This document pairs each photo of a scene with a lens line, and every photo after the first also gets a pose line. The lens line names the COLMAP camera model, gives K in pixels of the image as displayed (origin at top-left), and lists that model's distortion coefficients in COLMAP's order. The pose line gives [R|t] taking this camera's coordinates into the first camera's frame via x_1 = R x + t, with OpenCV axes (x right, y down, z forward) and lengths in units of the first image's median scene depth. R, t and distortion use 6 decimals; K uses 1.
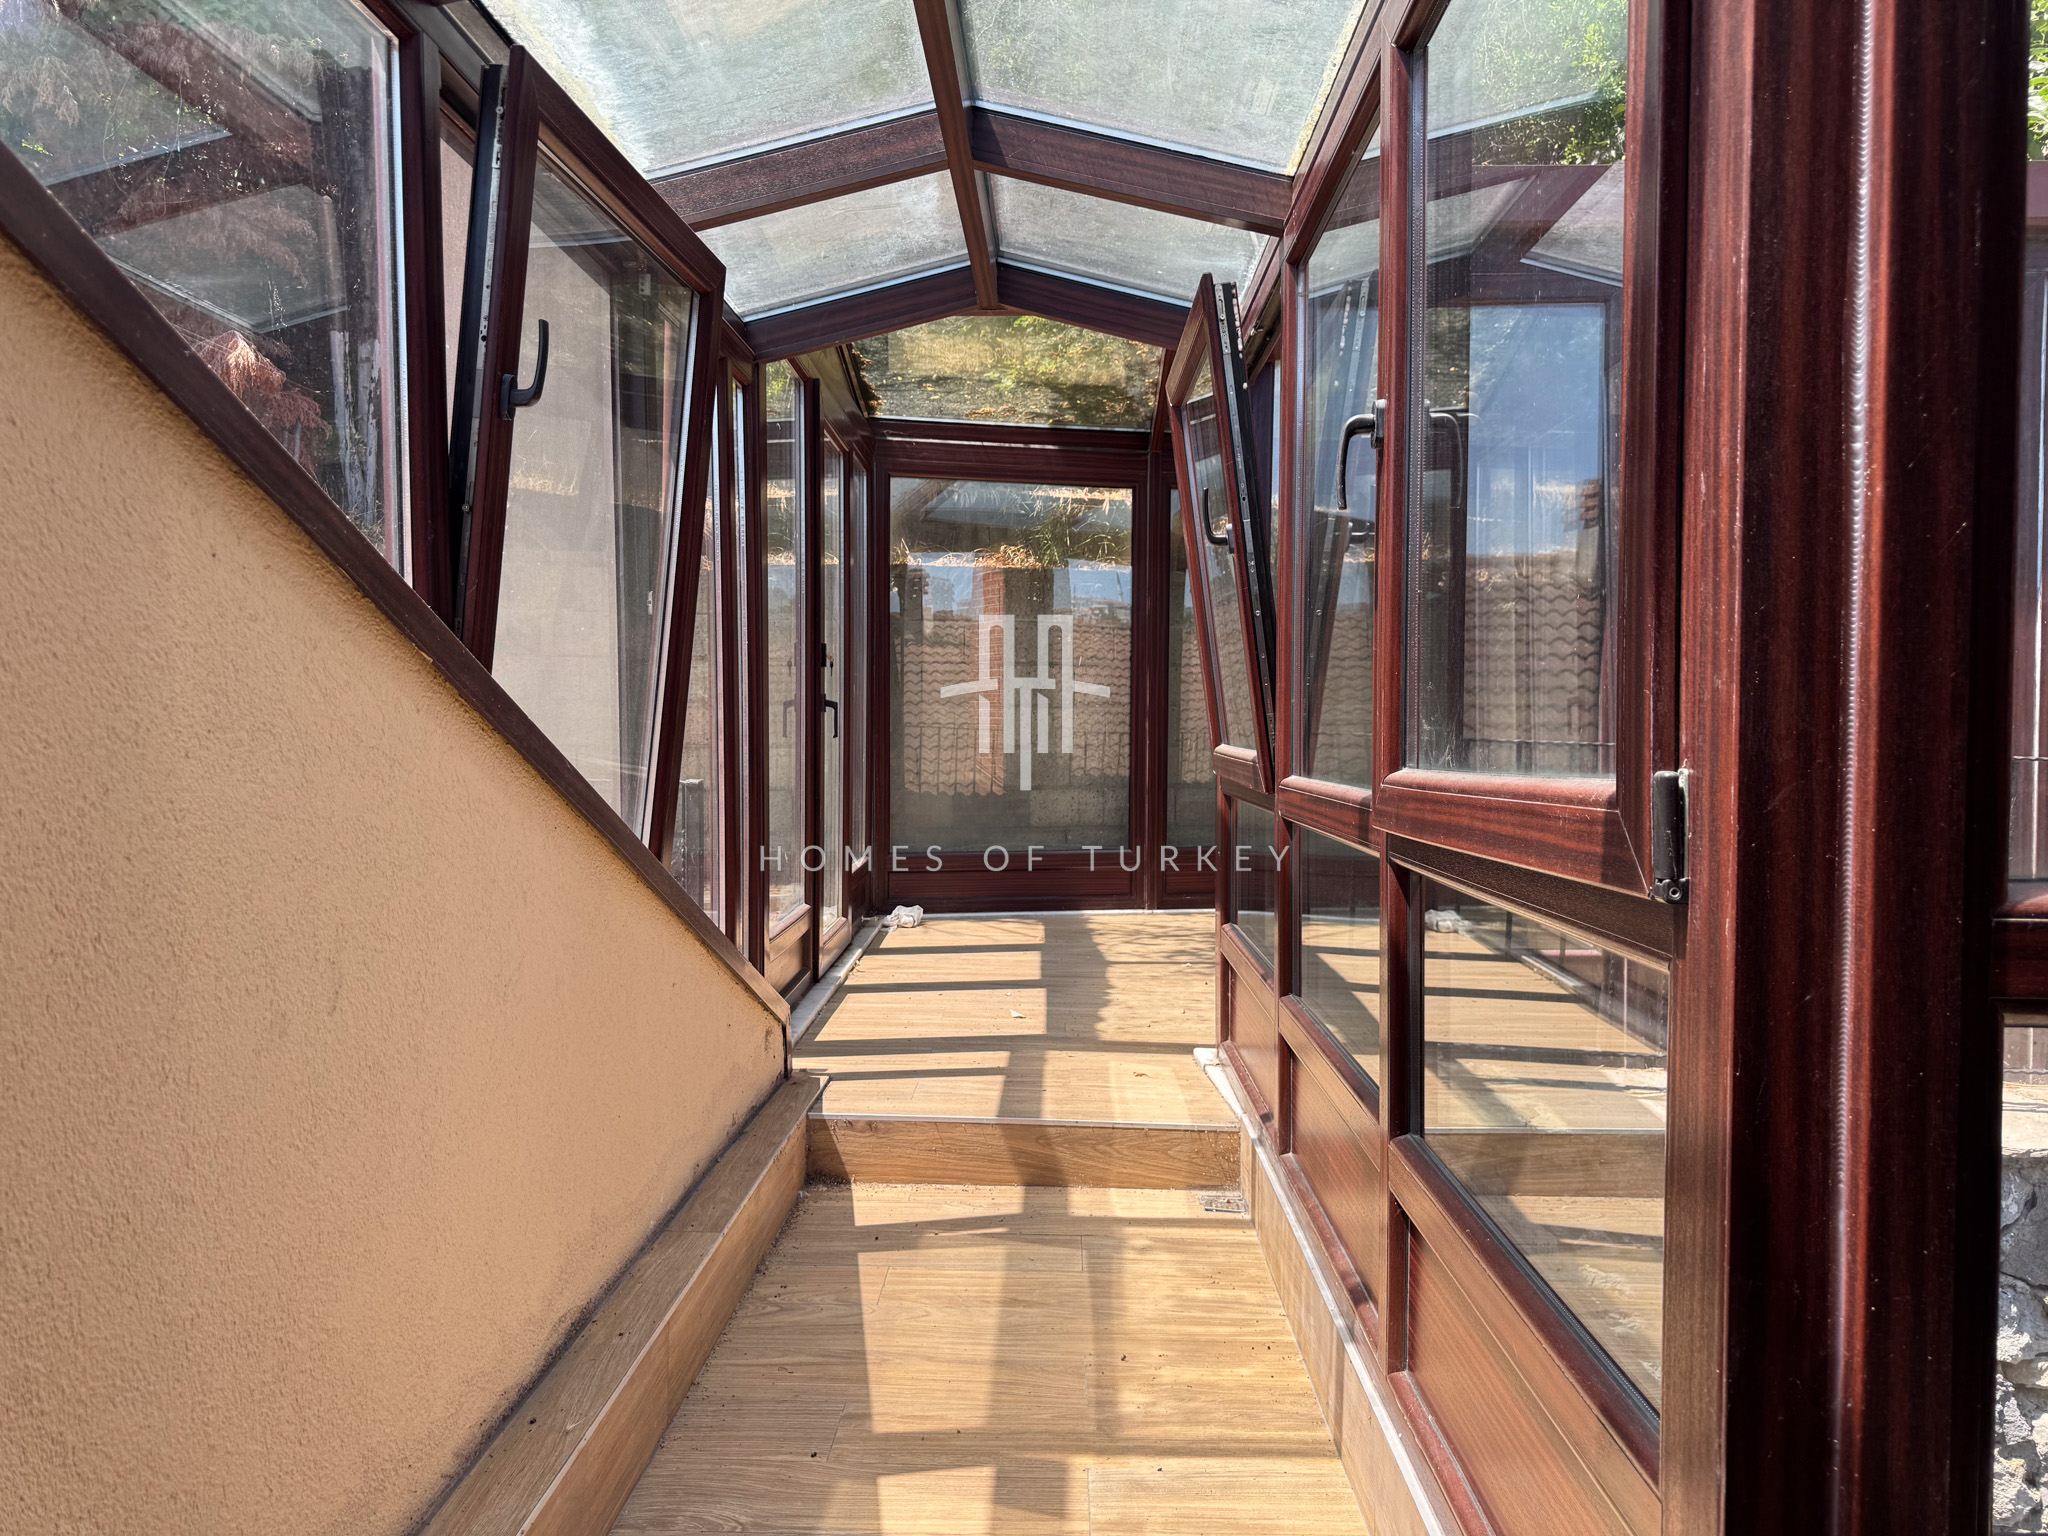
lens RADIAL K [[1439.2, 0, 1024.5], [0, 1439.2, 771.5], [0, 0, 1]] dist [0.018821, -0.008503]
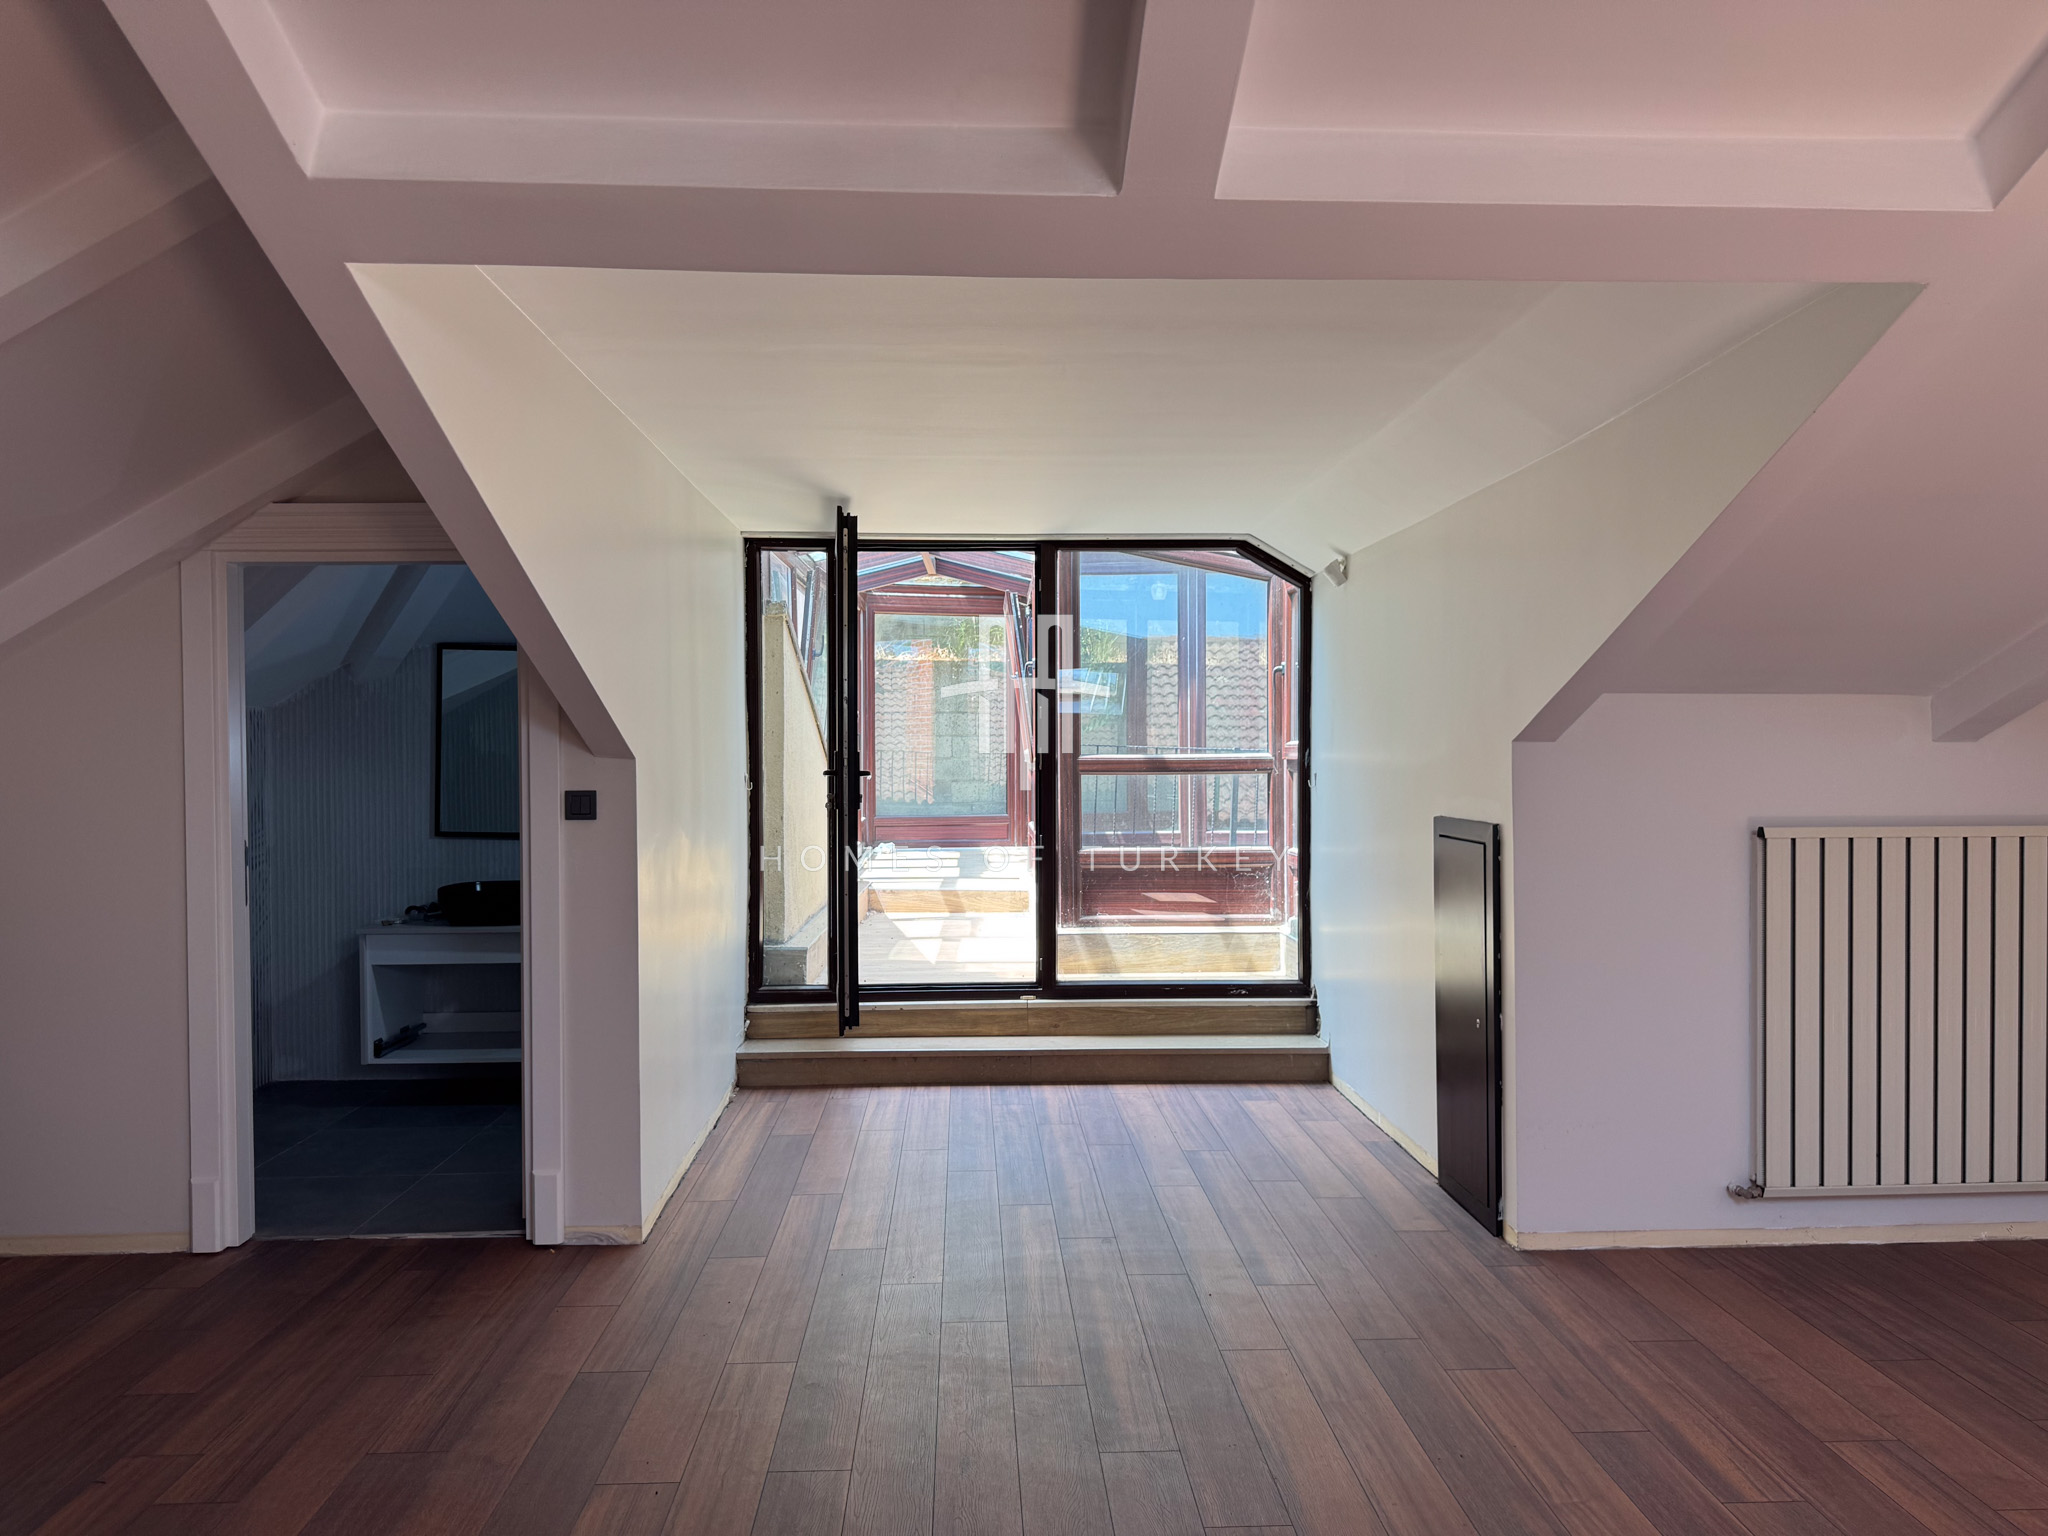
lens RADIAL K [[1439.2, 0, 1025.0], [0, 1439.2, 767.8], [0, 0, 1]] dist [0.018821, -0.008503]
pose [[0.998427, -0.002109, 0.056033, -0.007070], [0.003608, 0.999638, -0.026667, 0.069608], [-0.055957, 0.026827, 0.998073, -1.332694]]
